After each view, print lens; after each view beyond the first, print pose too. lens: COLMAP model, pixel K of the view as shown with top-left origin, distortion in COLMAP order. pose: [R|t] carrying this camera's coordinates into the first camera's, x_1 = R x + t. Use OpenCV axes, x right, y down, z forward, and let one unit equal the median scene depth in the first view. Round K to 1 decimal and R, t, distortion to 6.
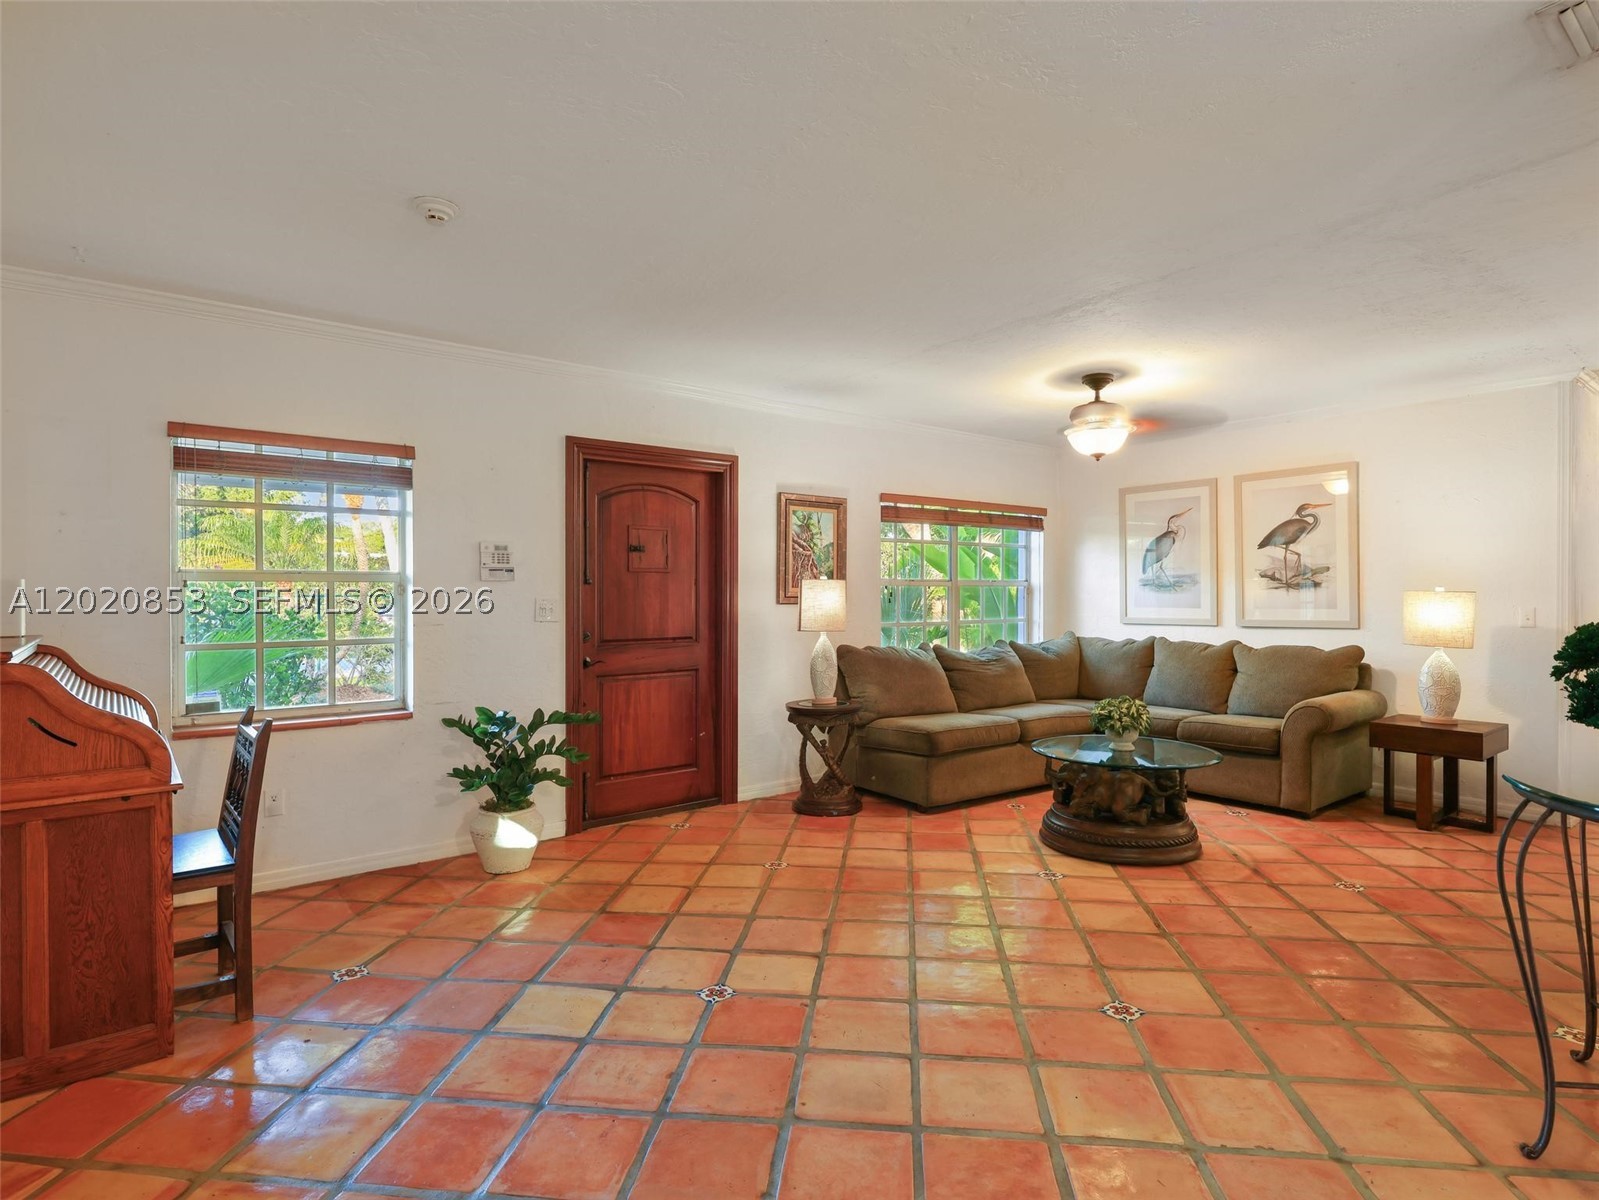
lens RADIAL K [[848.7, 0, 795.5], [0, 848.7, 589.7], [0, 0, 1]] dist [0.002372, 0.000025]
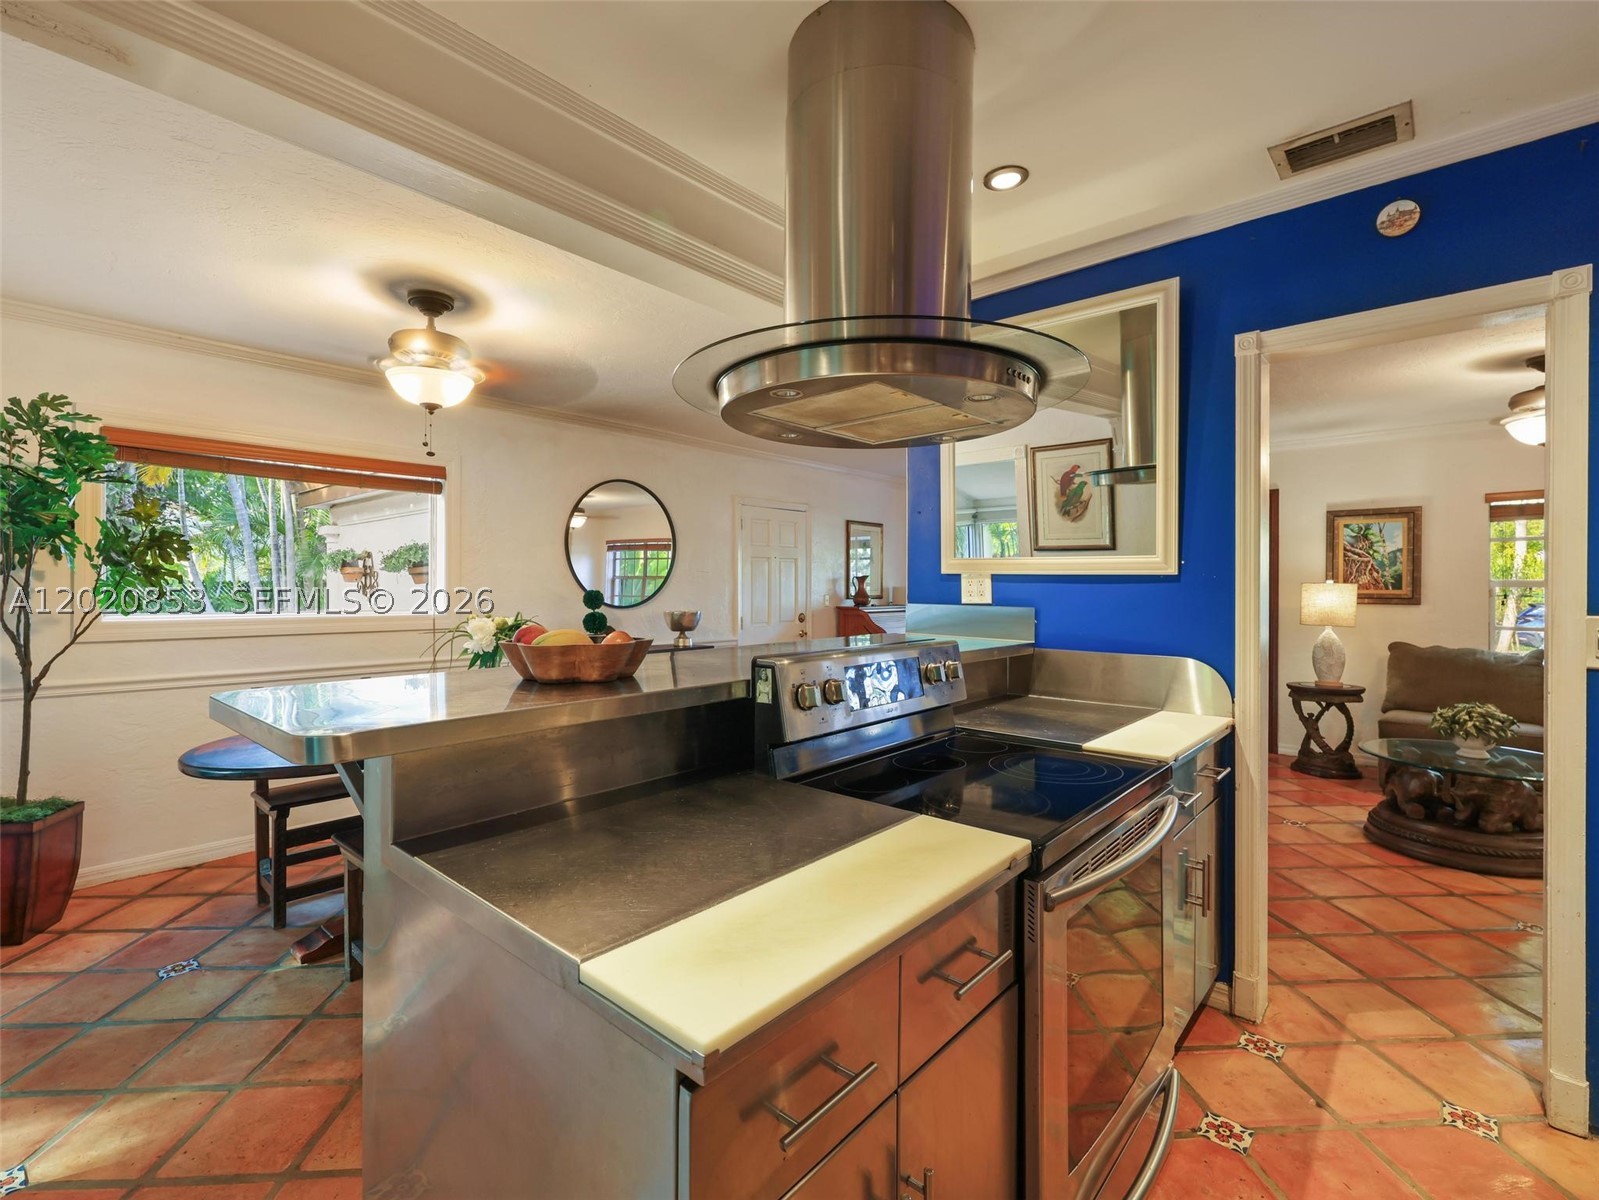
lens RADIAL K [[717.8, 0, 806.9], [0, 717.8, 602.2], [0, 0, 1]] dist [0.001206, -0.000081]
pose [[0.179747, 0.013815, -0.983616, 0.857274], [-0.013413, 0.999843, 0.011592, 0.013407], [0.983621, 0.011110, 0.179904, 0.094657]]
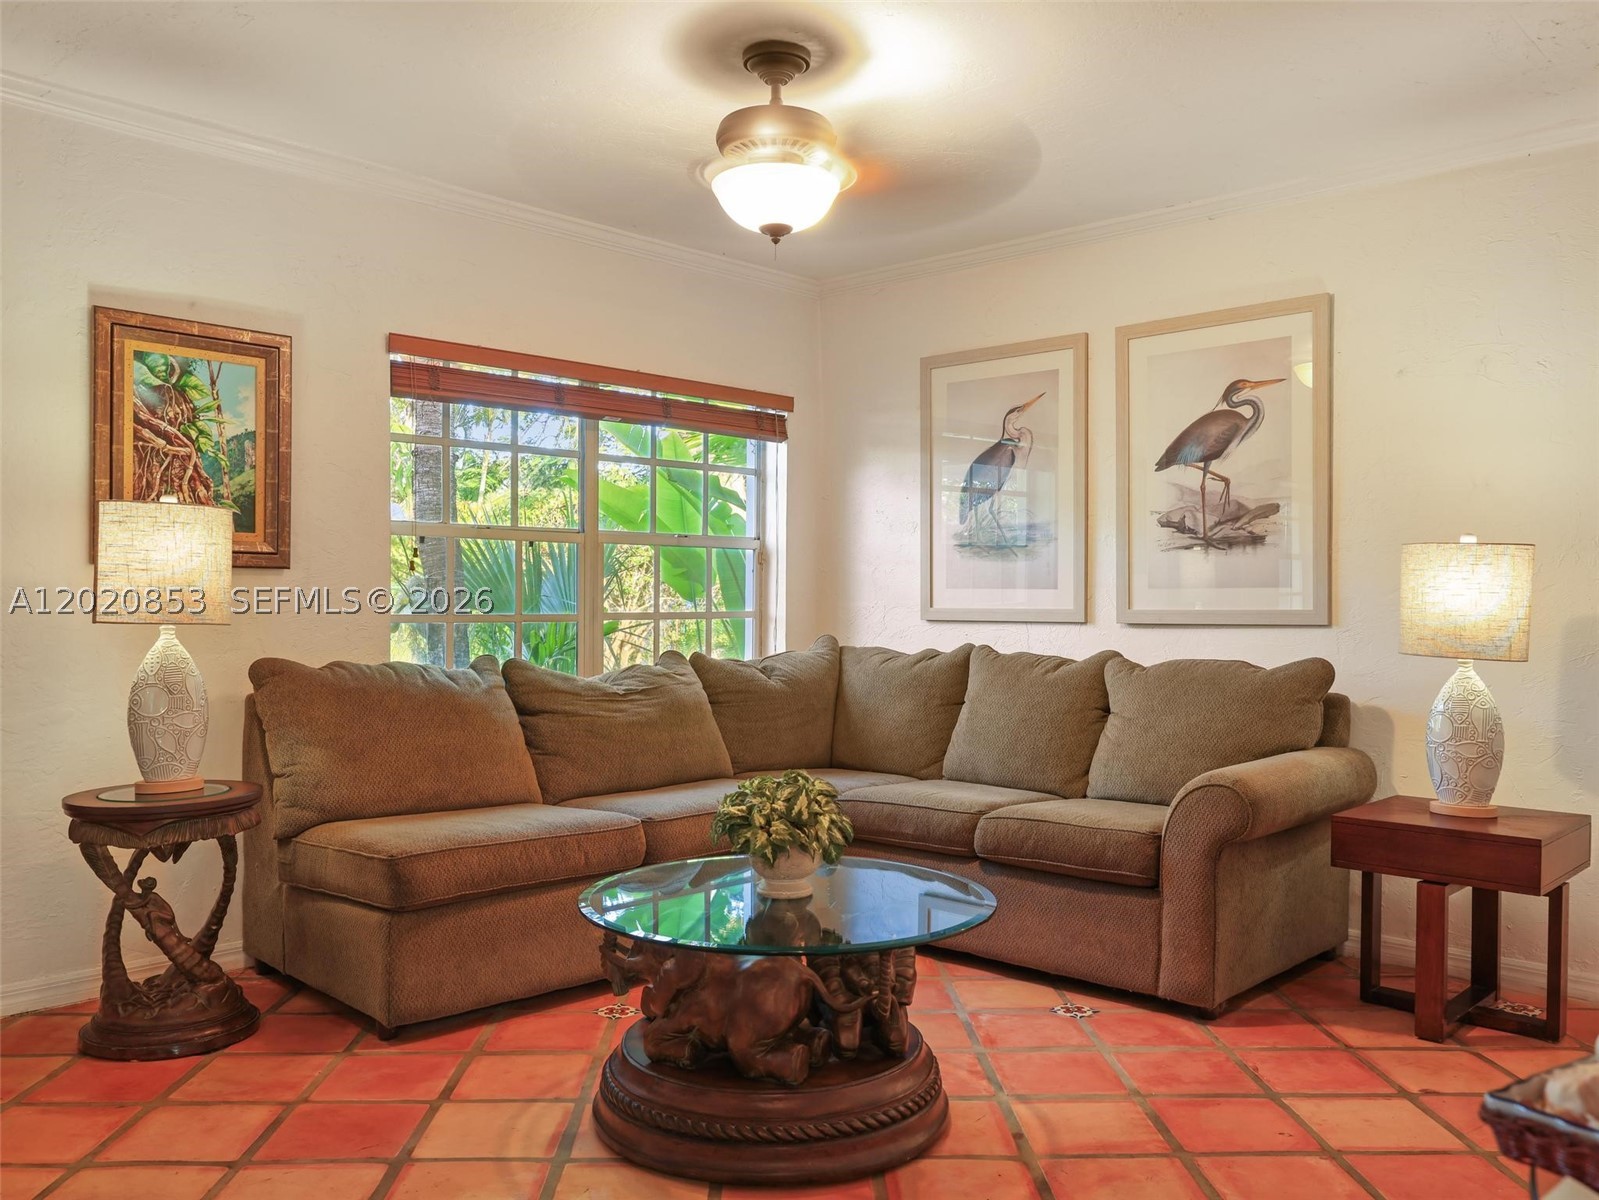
lens RADIAL K [[1301.0, 0, 804.7], [0, 1301.0, 607.2], [0, 0, 1]] dist [-0.003577, 0.005634]
pose [[0.988708, 0.006403, 0.149718, 0.243833], [-0.008395, 0.999884, 0.012676, 0.028098], [-0.149619, -0.013790, 0.988648, 0.288306]]
